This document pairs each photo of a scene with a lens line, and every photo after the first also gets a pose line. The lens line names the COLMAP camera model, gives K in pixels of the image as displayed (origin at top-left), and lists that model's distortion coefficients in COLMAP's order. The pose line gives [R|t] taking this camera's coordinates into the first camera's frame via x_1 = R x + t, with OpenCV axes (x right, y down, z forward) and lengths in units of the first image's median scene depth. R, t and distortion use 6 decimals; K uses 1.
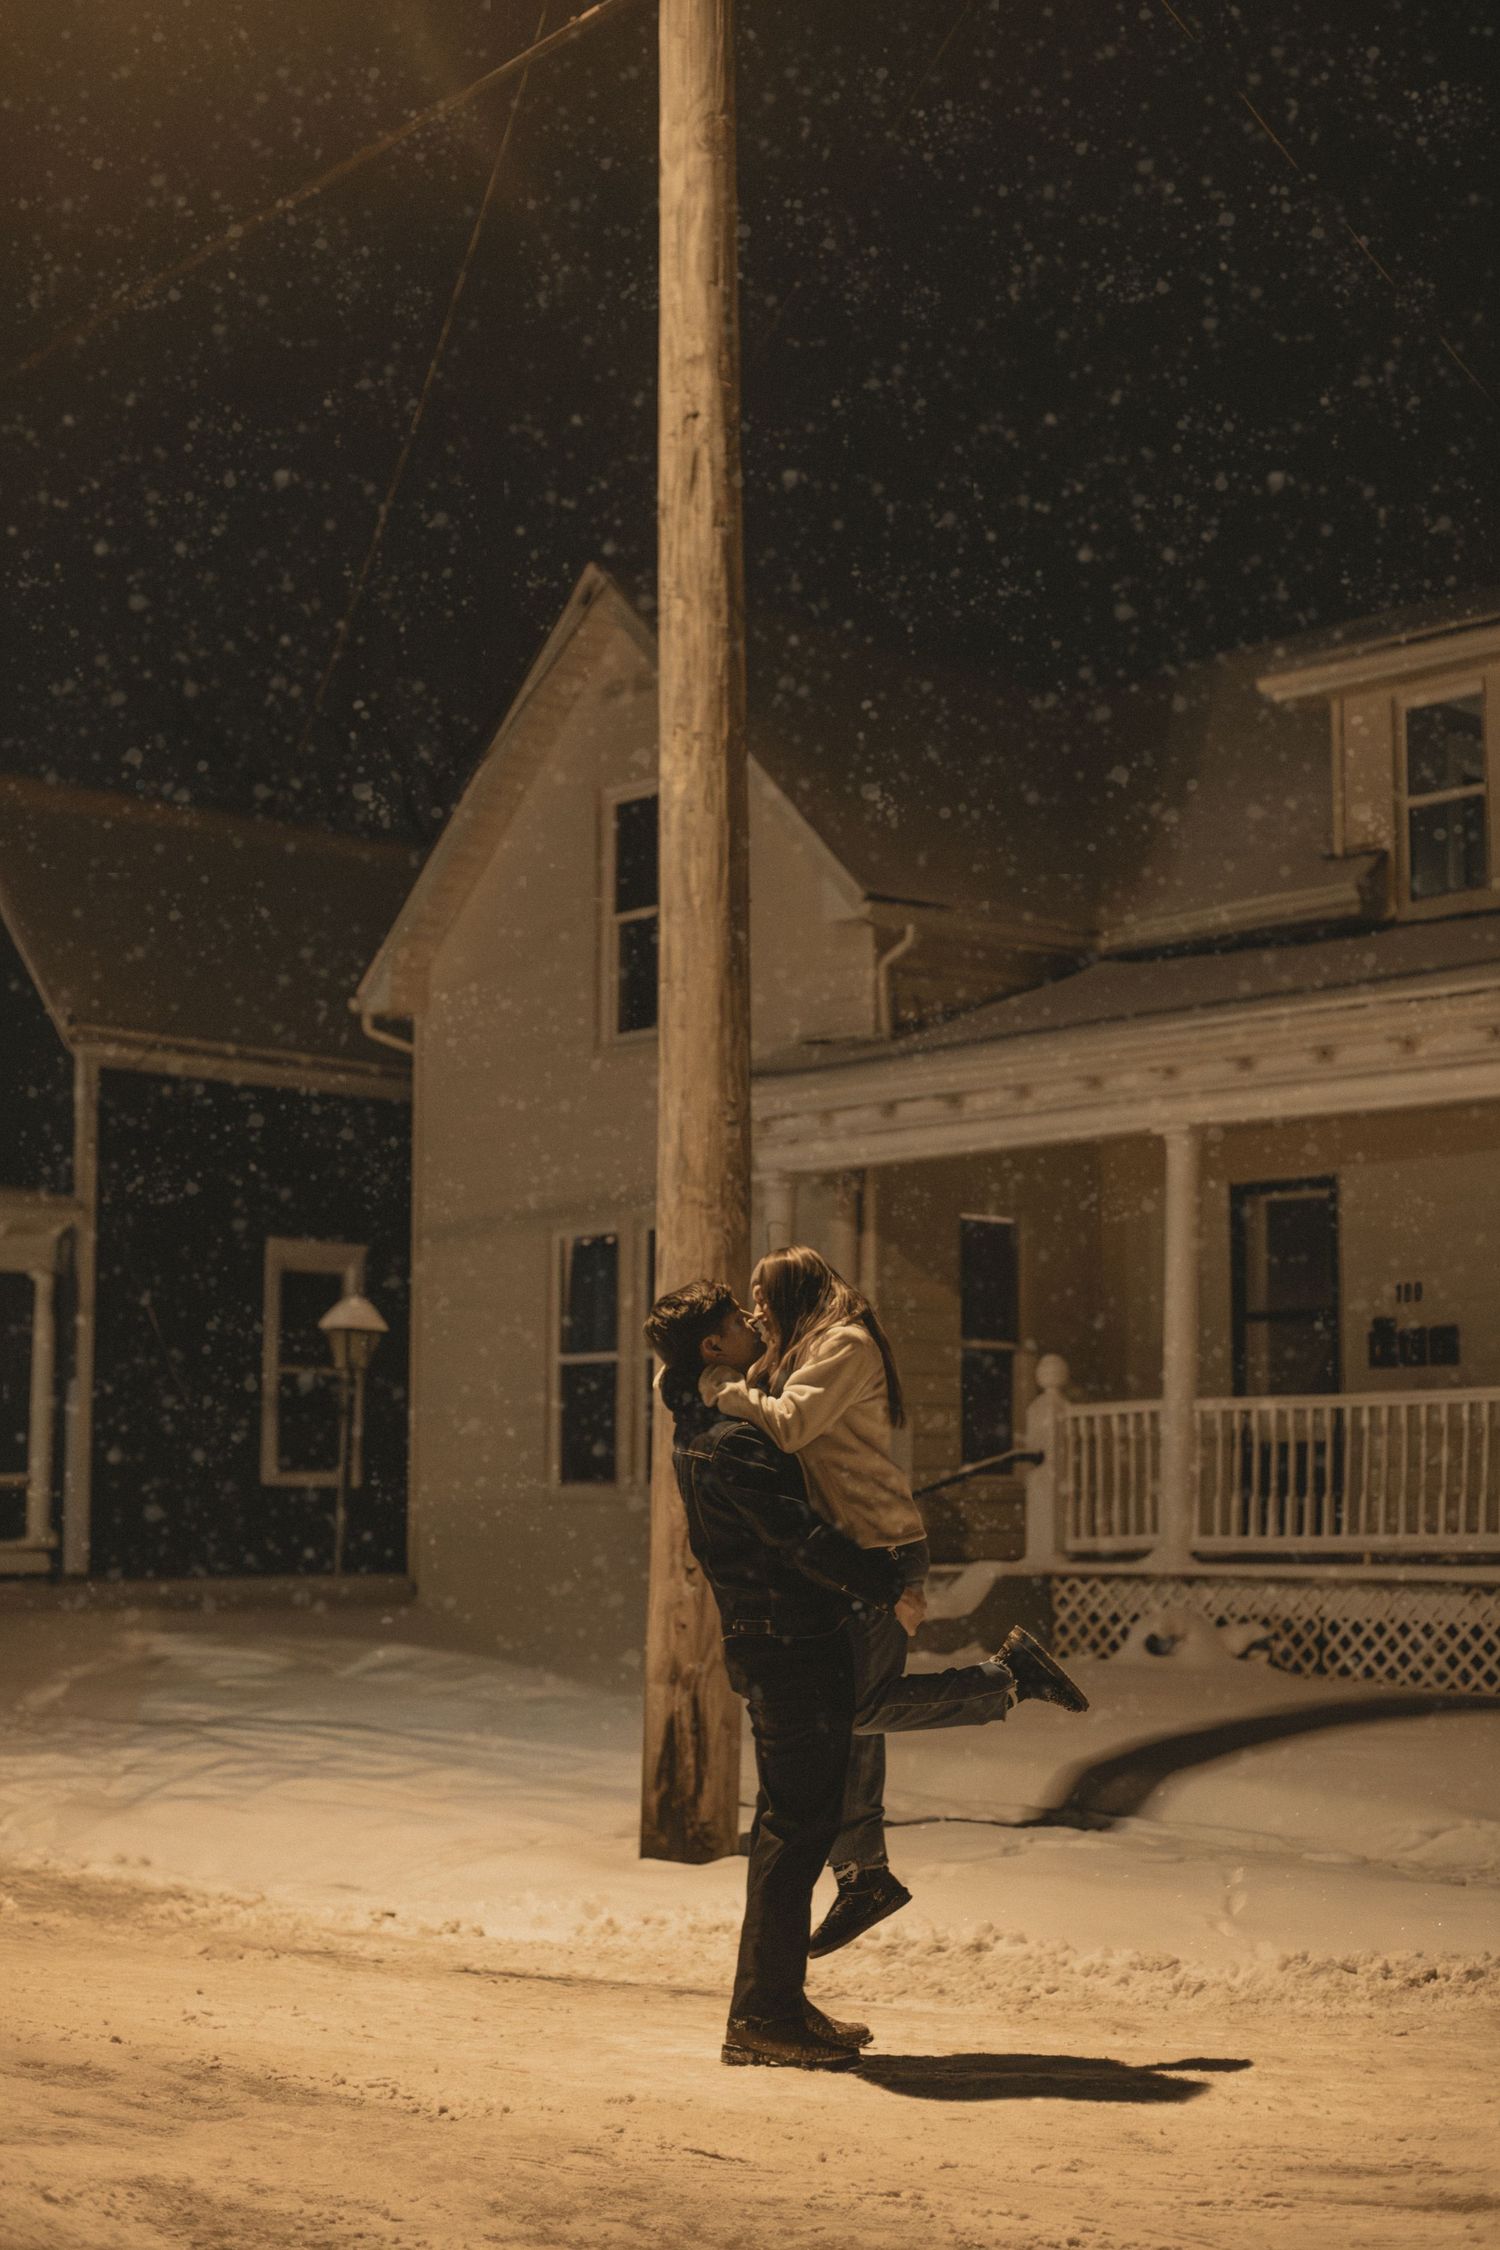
lens RADIAL K [[3156.6, 0, 752.1], [0, 3156.6, 1090.8], [0, 0, 1]] dist [-0.074525, -0.058424]
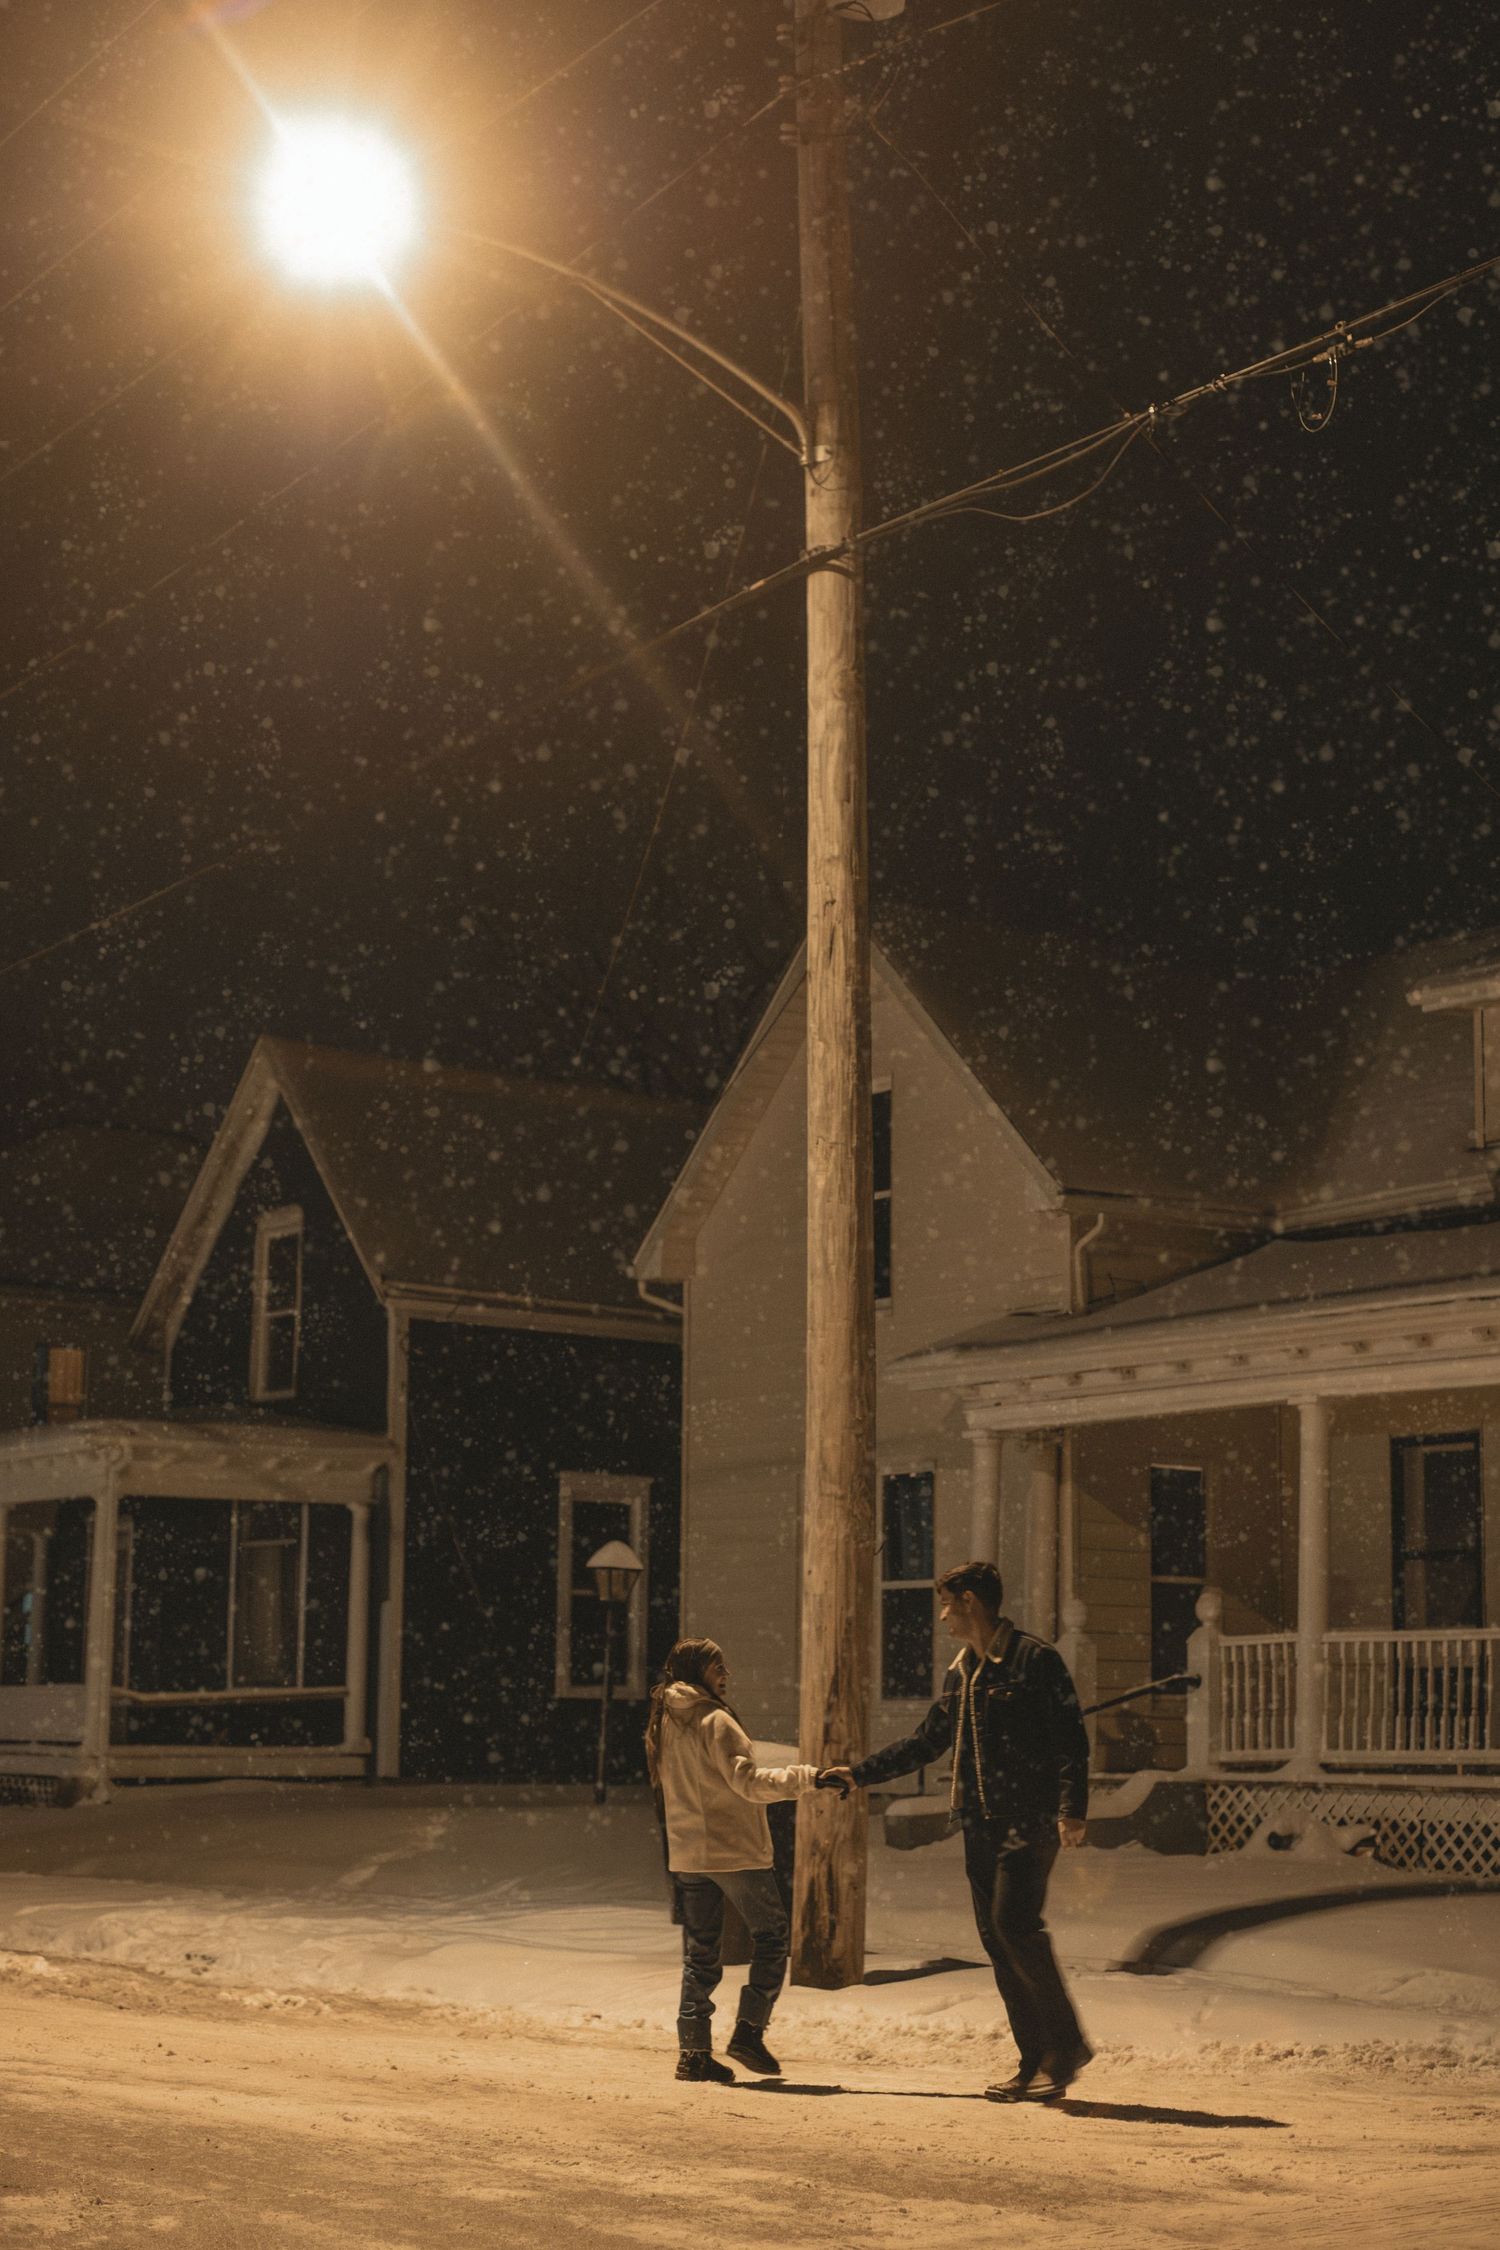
lens RADIAL K [[3300.8, 0, 750.0], [0, 3300.8, 1125.0], [0, 0, 1]] dist [-0.094568, 0.020720]
pose [[0.994441, -0.009857, -0.104831, 0.059474], [0.004919, 0.998871, -0.047259, -0.034638], [0.105179, 0.046481, 0.993366, -0.249799]]
